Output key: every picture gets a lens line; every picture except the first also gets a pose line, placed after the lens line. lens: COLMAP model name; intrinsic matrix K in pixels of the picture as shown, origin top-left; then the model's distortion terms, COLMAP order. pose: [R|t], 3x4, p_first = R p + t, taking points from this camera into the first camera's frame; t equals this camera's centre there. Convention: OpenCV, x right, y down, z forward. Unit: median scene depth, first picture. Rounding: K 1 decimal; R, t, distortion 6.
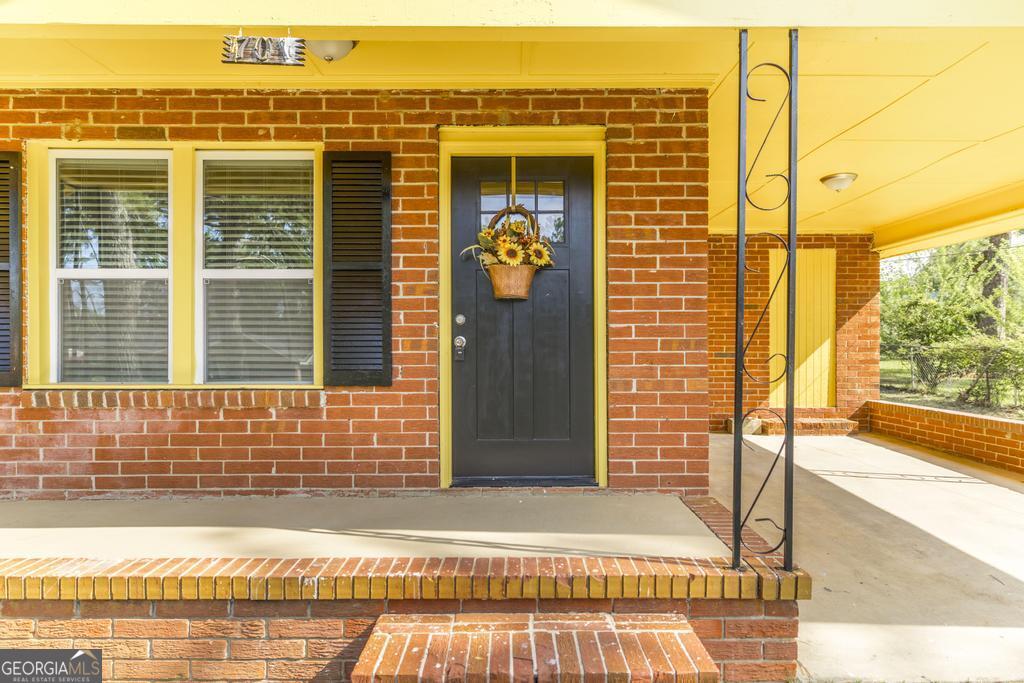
lens RADIAL K [[630.0, 0, 517.0], [0, 630.0, 345.2], [0, 0, 1]] dist [-0.001583, 0.008811]
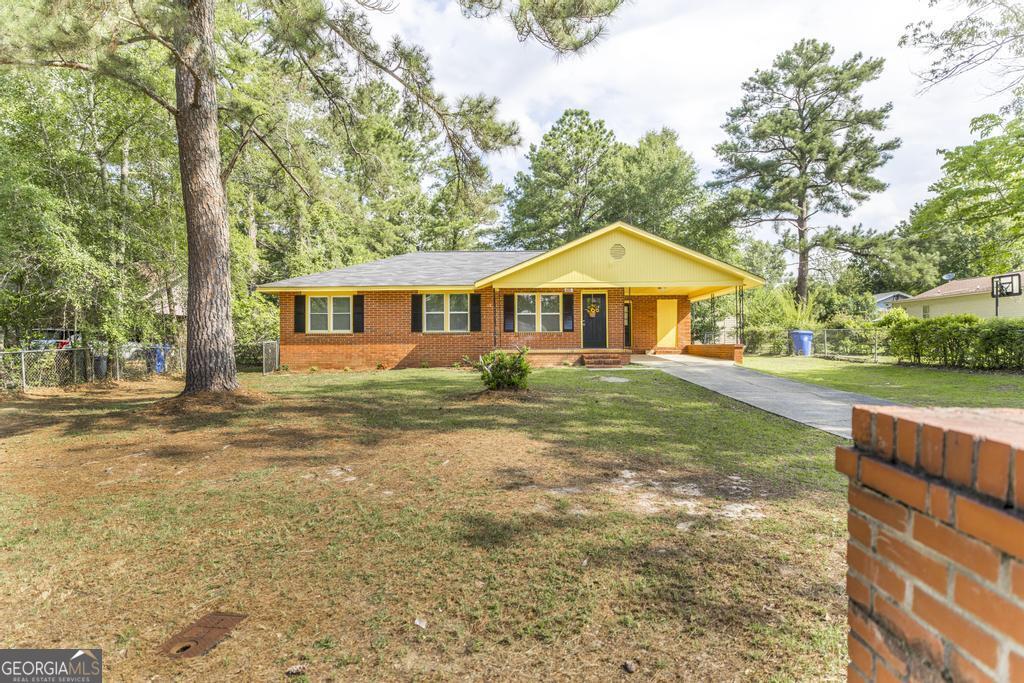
lens RADIAL K [[563.2, 0, 512.2], [0, 563.2, 342.6], [0, 0, 1]] dist [0.003466, -0.000161]
pose [[0.999584, -0.005100, -0.028398, -0.644364], [0.004968, 0.999976, -0.004740, 0.195477], [0.028421, 0.004597, 0.999585, -4.563407]]
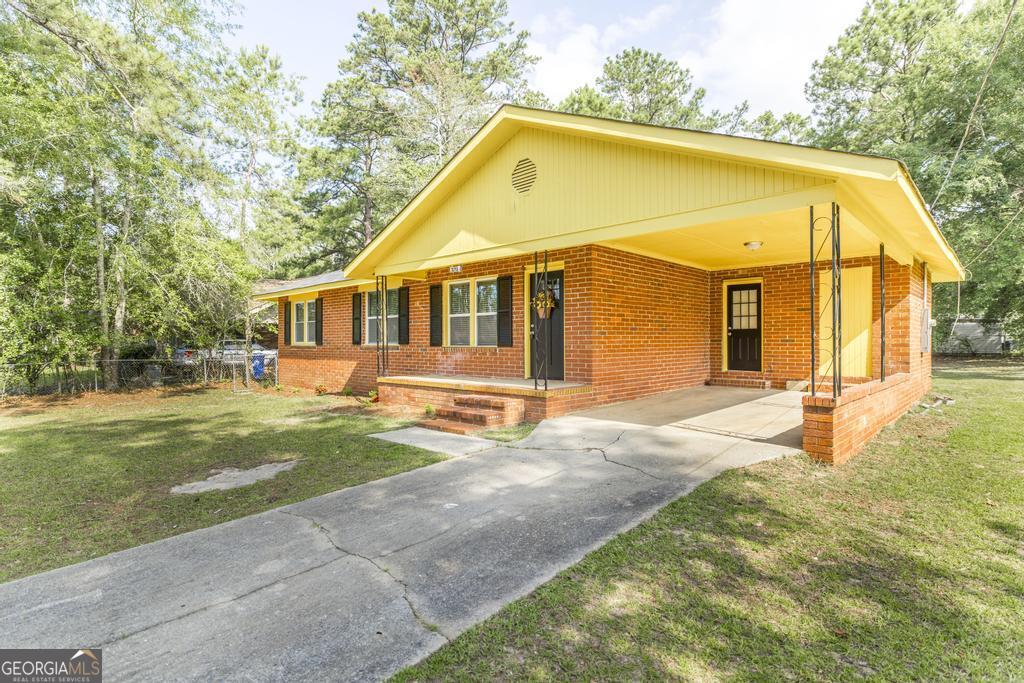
lens RADIAL K [[525.3, 0, 516.4], [0, 525.3, 340.2], [0, 0, 1]] dist [0.004996, 0.000544]
pose [[0.722461, -0.003131, -0.691405, 1.706143], [0.001651, 0.999995, -0.002803, 0.039142], [0.691410, 0.000884, 0.722462, -0.966091]]
